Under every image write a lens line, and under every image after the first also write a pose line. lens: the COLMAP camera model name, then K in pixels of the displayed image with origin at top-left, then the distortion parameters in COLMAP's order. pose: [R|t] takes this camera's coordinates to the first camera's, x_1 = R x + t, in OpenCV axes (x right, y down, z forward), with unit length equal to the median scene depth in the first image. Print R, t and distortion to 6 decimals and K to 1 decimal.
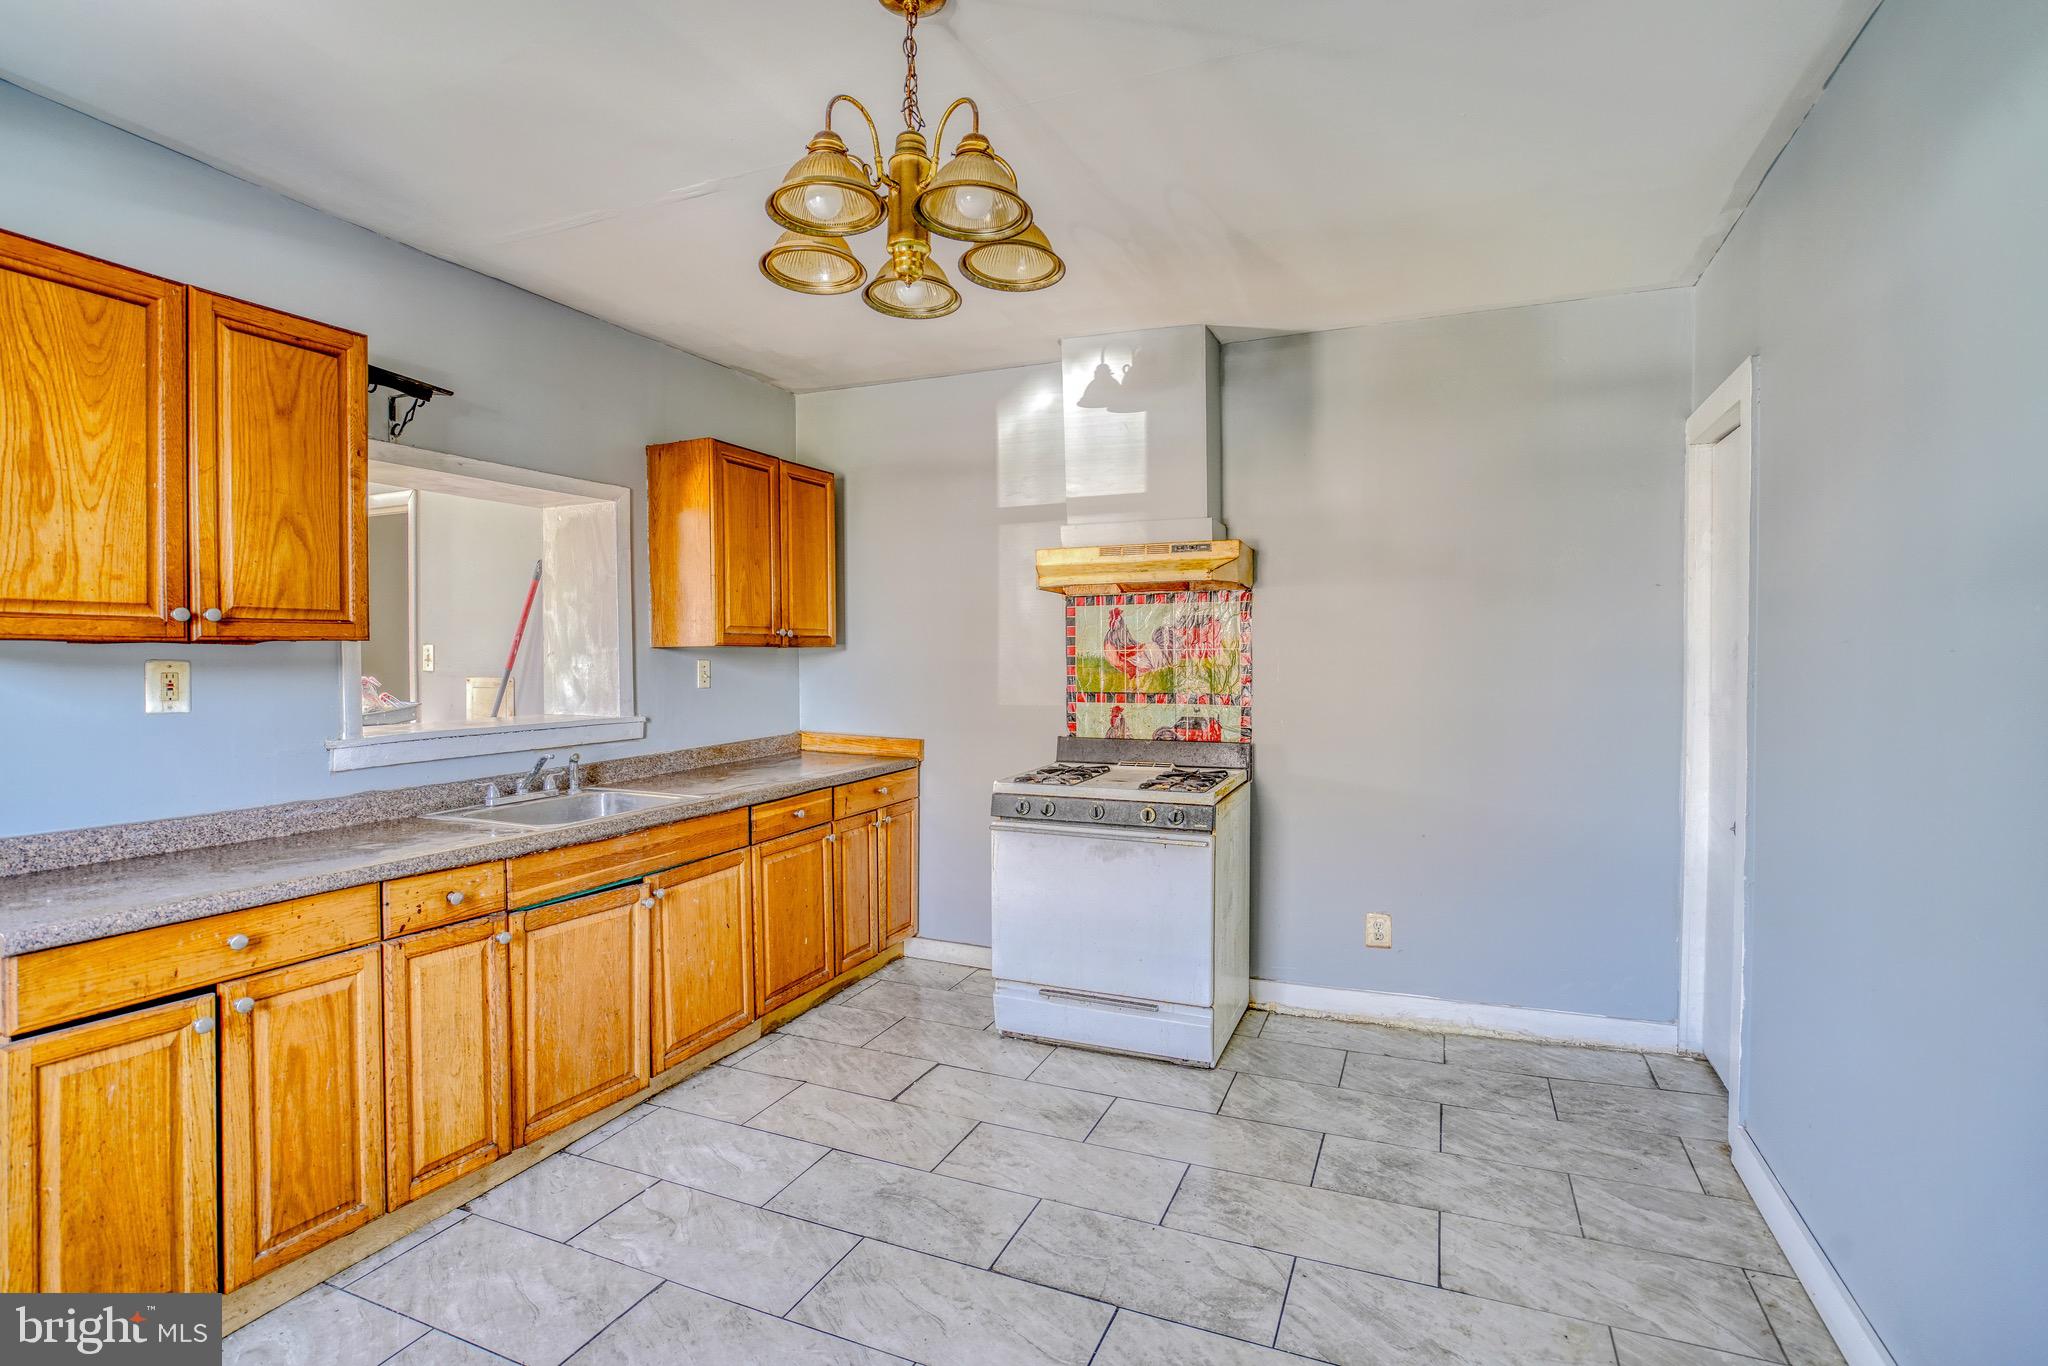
lens RADIAL K [[969.0, 0, 1019.0], [0, 969.0, 662.2], [0, 0, 1]] dist [-0.057436, 0.023075]
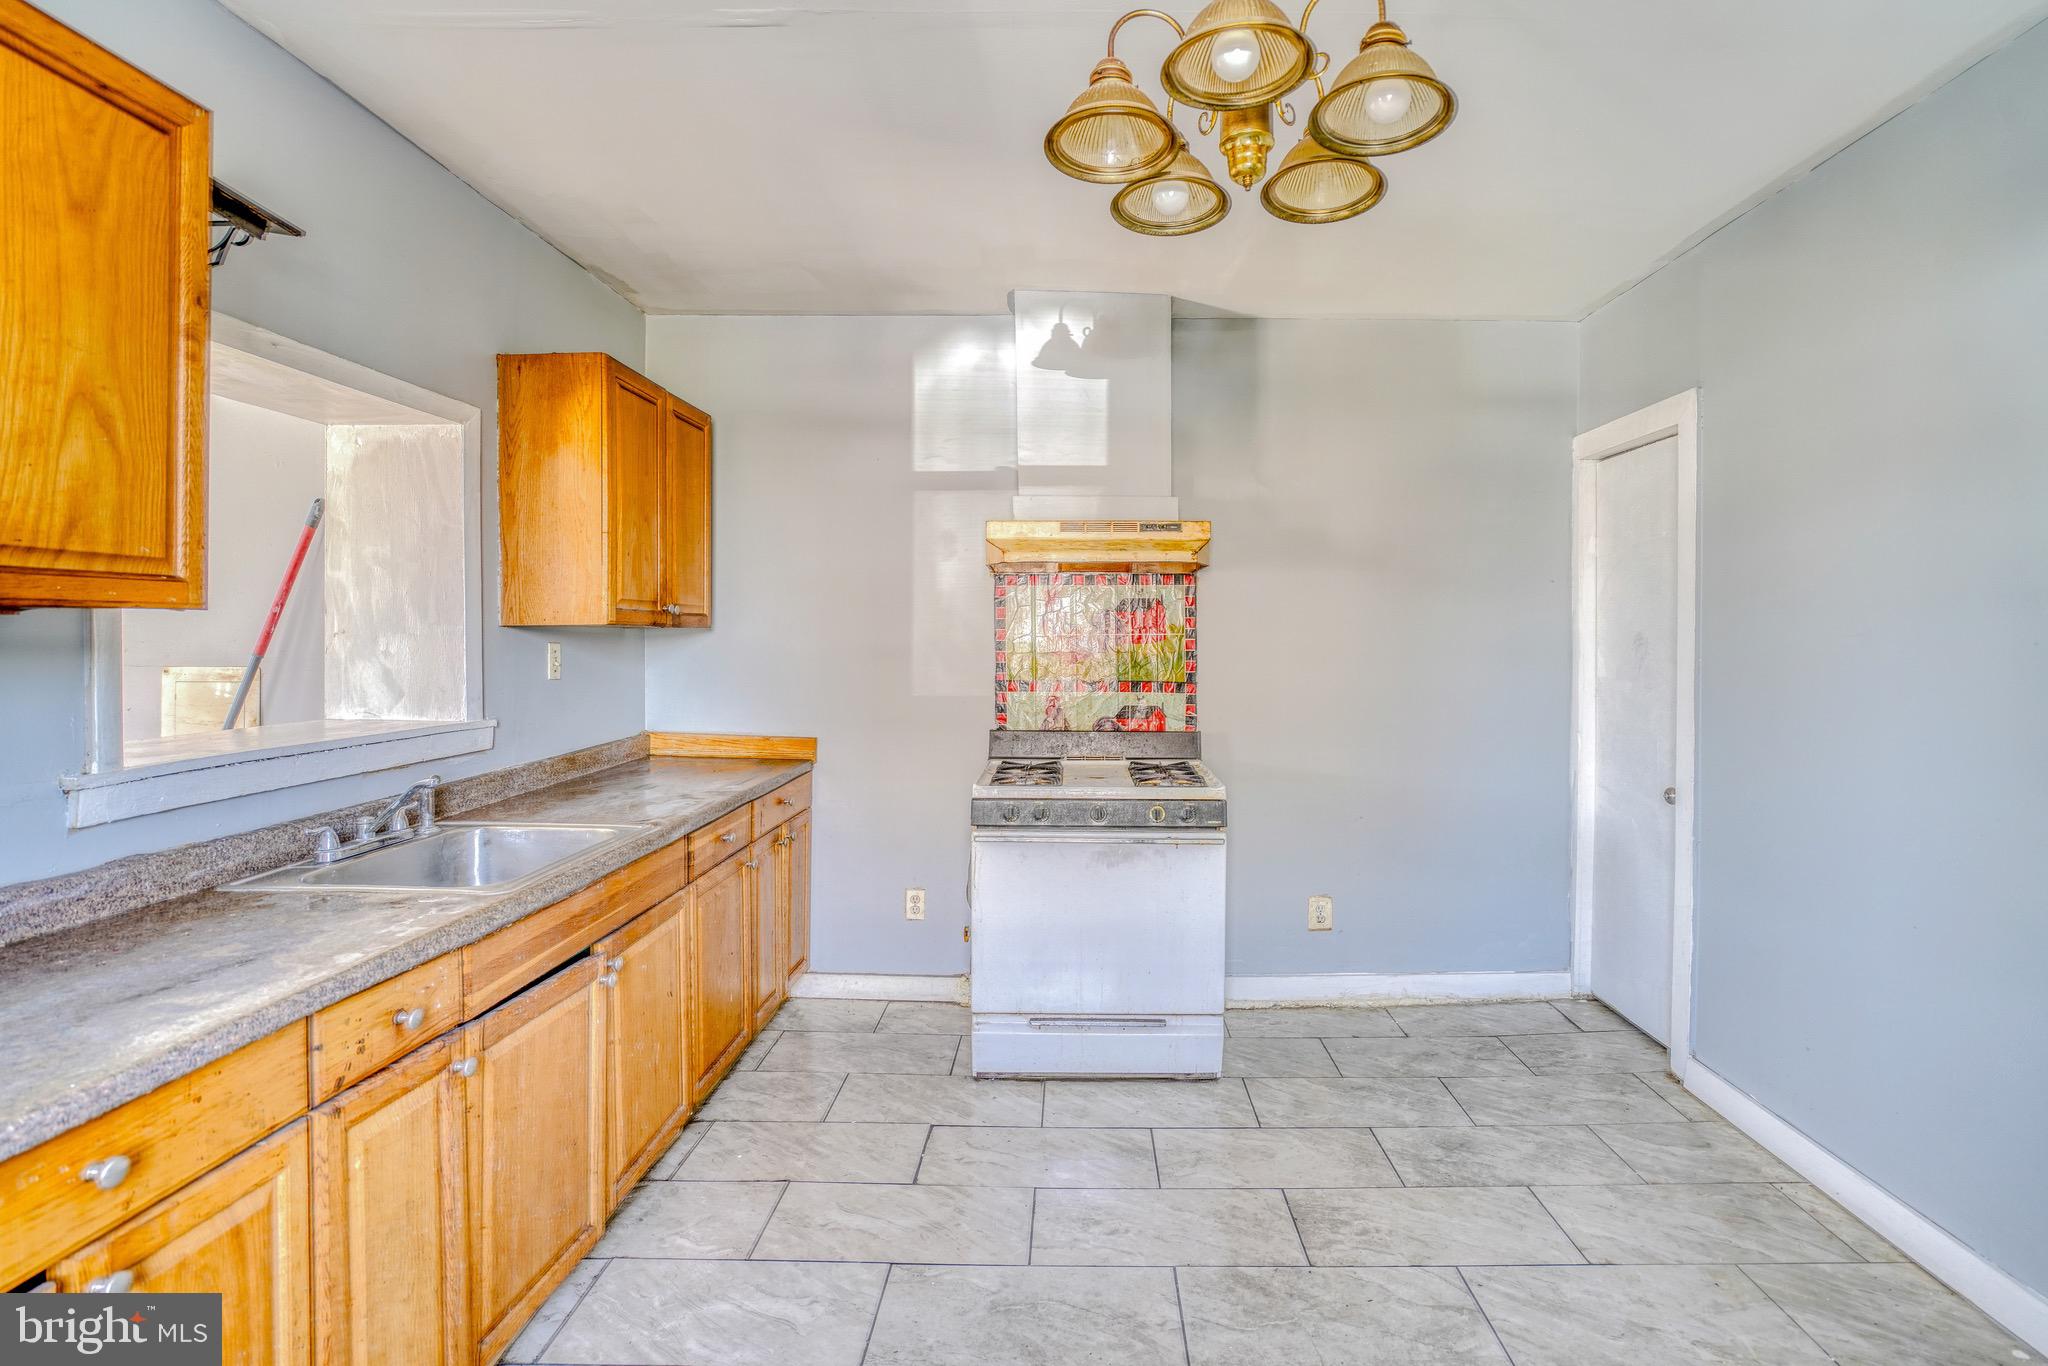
lens RADIAL K [[981.9, 0, 1060.2], [0, 981.9, 630.2], [0, 0, 1]] dist [-0.051950, 0.017840]
pose [[0.921782, 0.010386, 0.387570, -0.322737], [-0.004315, 0.999854, -0.016530, -0.001699], [-0.387685, 0.013565, 0.921692, 0.173706]]
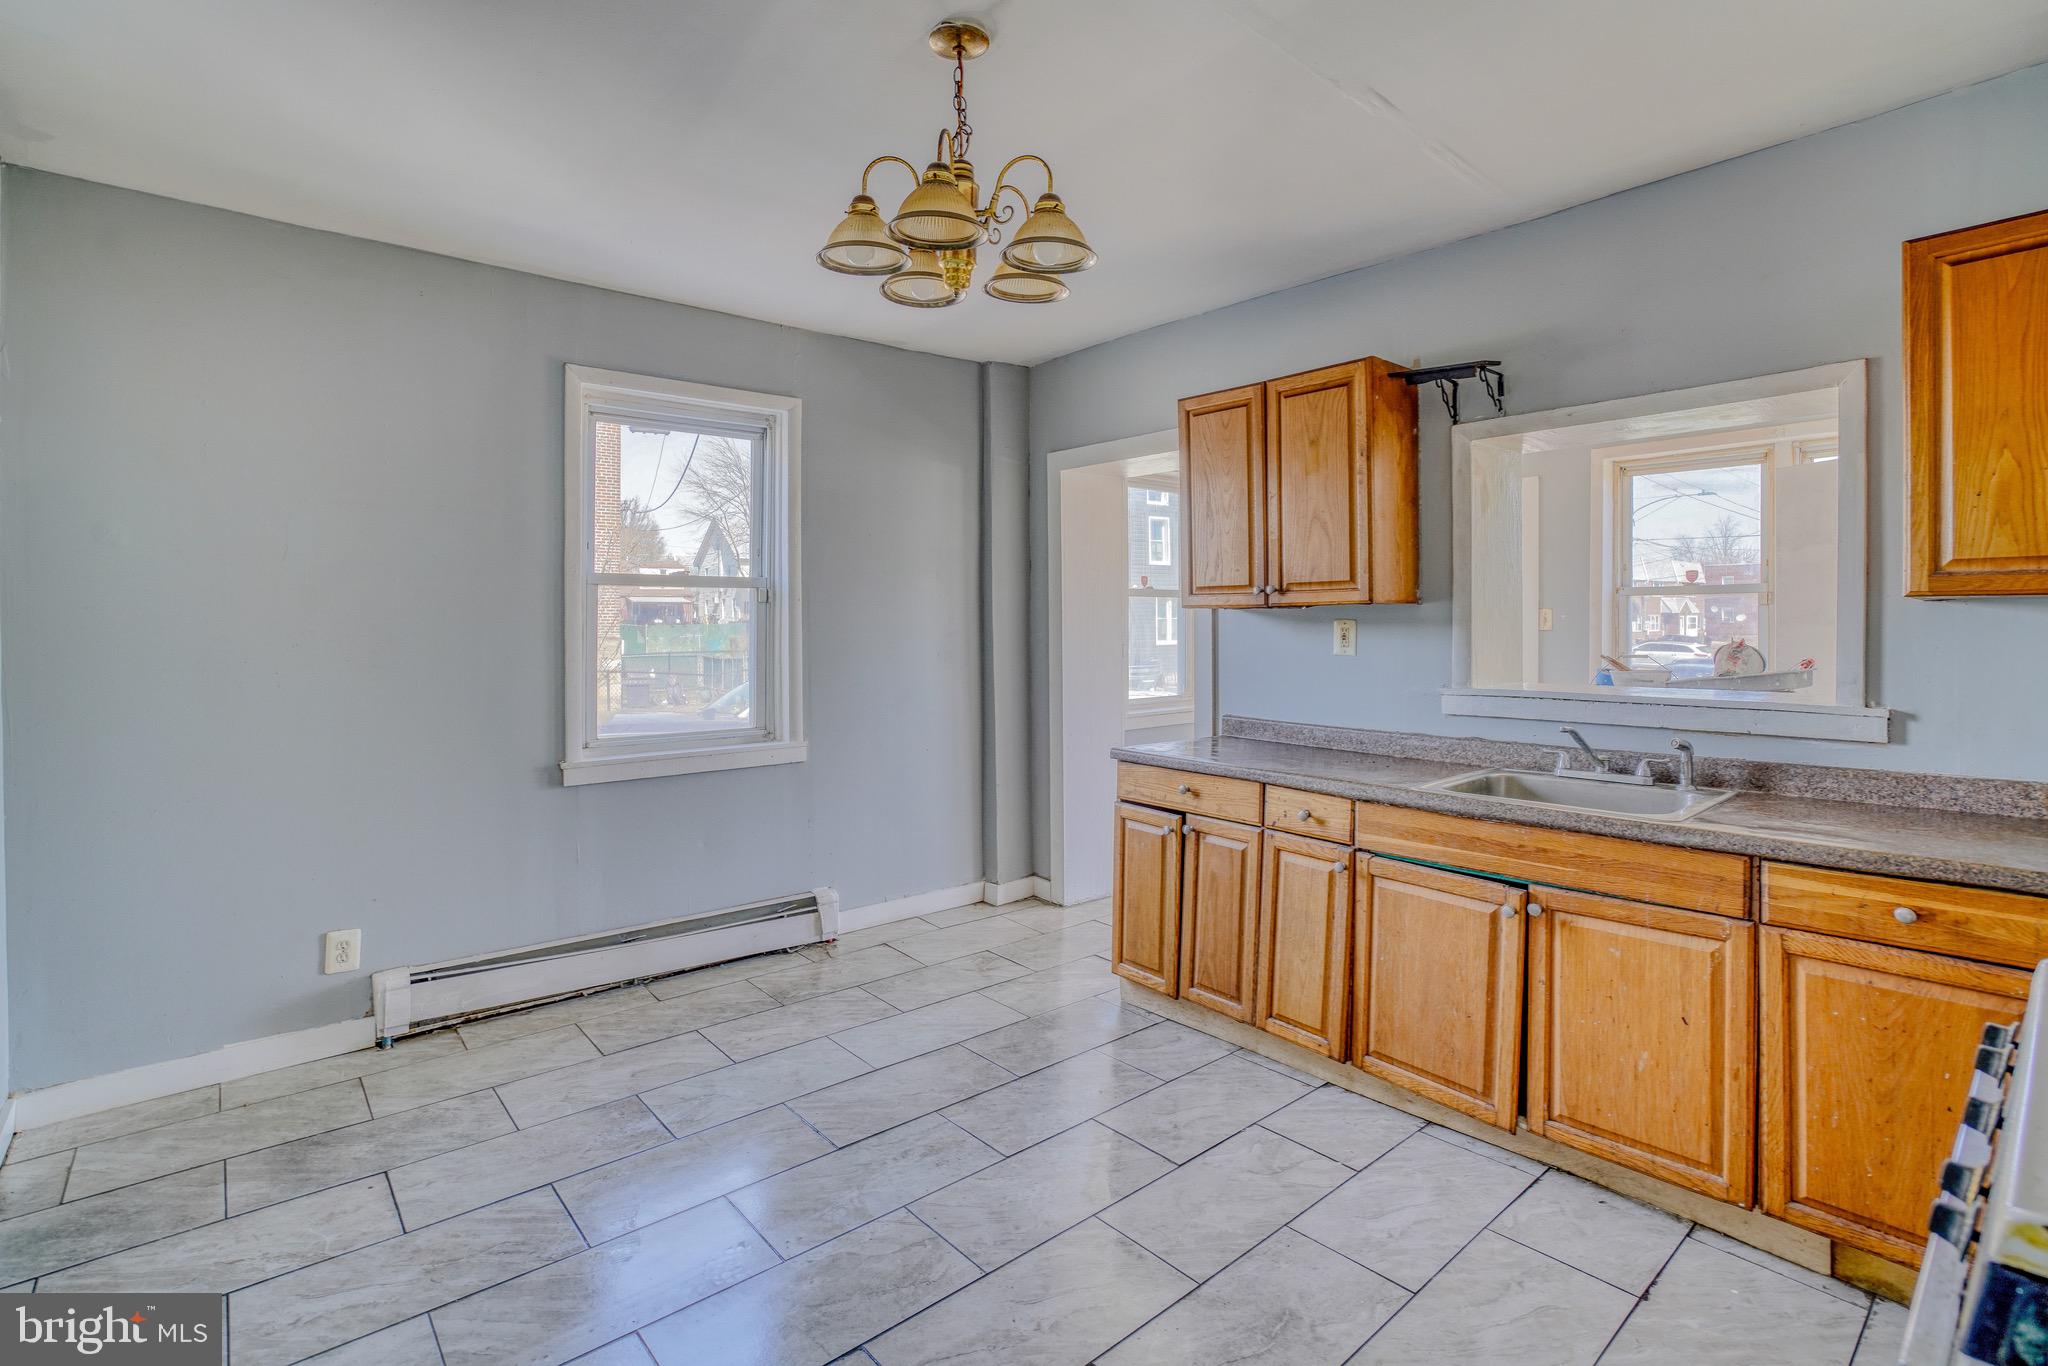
lens RADIAL K [[974.5, 0, 1014.9], [0, 974.5, 615.5], [0, 0, 1]] dist [-0.058677, 0.019615]
pose [[-0.445069, -0.005978, -0.895476, 0.495275], [-0.005837, 0.999976, -0.003774, -0.000170], [0.895477, 0.003547, -0.445093, 0.886170]]
